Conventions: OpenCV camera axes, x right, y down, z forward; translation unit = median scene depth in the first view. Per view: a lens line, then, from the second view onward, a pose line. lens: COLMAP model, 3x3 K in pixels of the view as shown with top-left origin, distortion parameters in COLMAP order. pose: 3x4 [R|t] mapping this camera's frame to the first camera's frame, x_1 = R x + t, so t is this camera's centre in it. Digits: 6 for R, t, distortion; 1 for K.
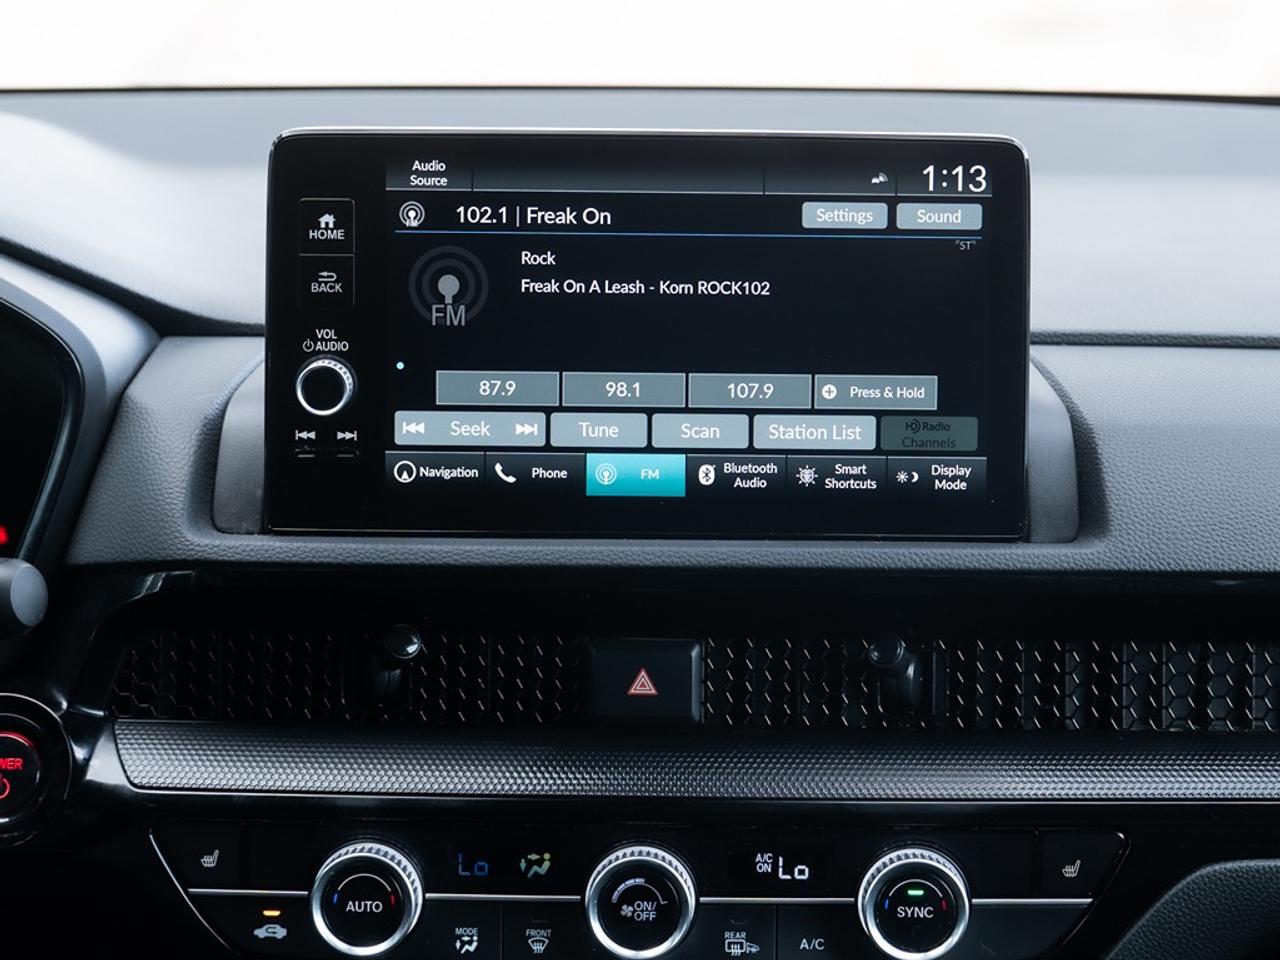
lens RADIAL K [[3036.3, 0, 646.8], [0, 3036.3, 354.0], [0, 0, 1]] dist [0.004712, 0.298277]
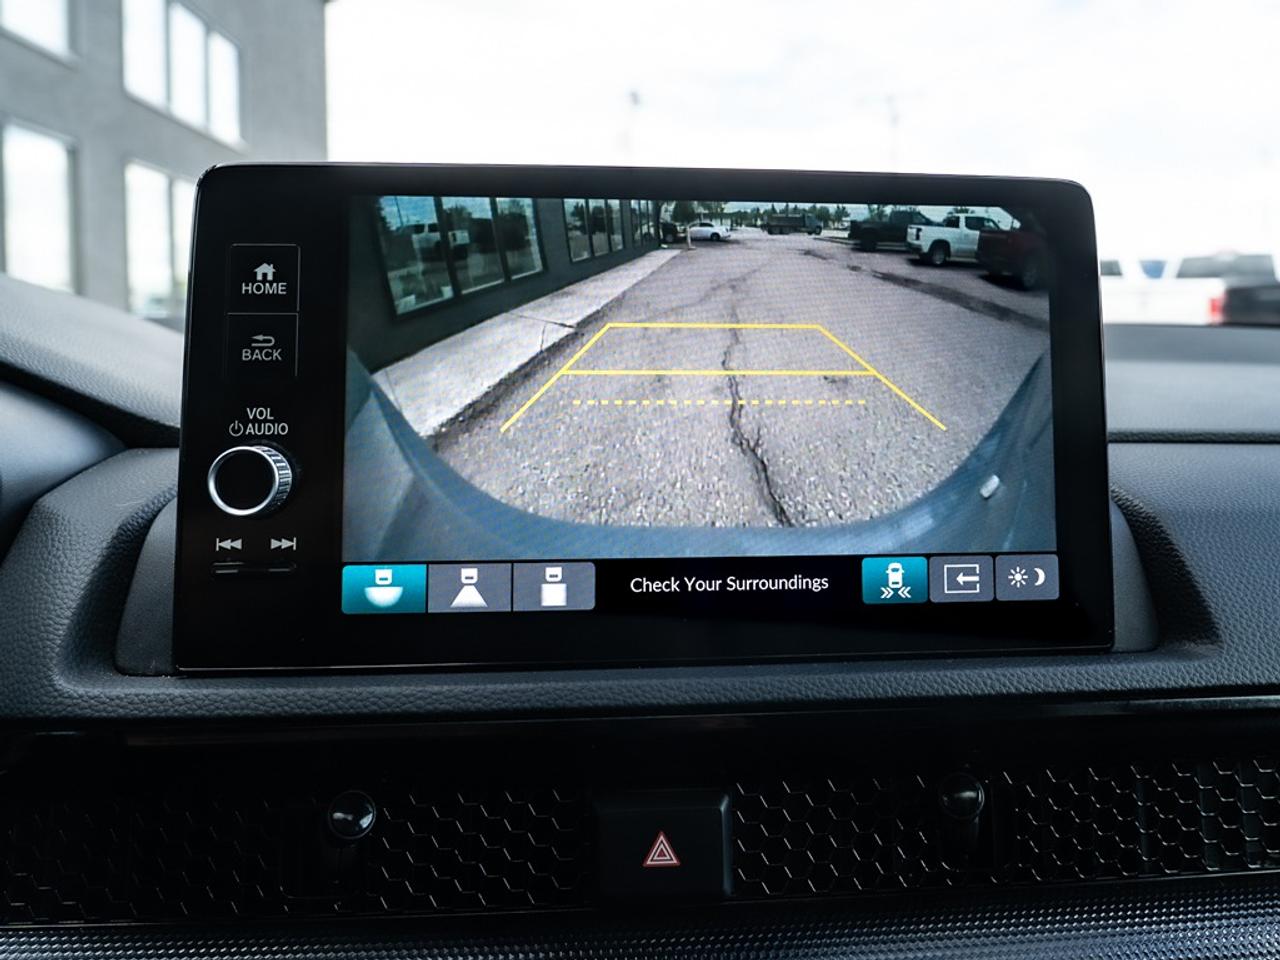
lens RADIAL K [[1036.2, 0, 700.6], [0, 1036.2, 353.4], [0, 0, 1]] dist [-0.017844, 0.001690]
pose [[0.993384, -0.003028, 0.114801, -0.022315], [0.023416, 0.983991, -0.176674, 0.028261], [-0.112428, 0.178193, 0.977552, 0.722653]]
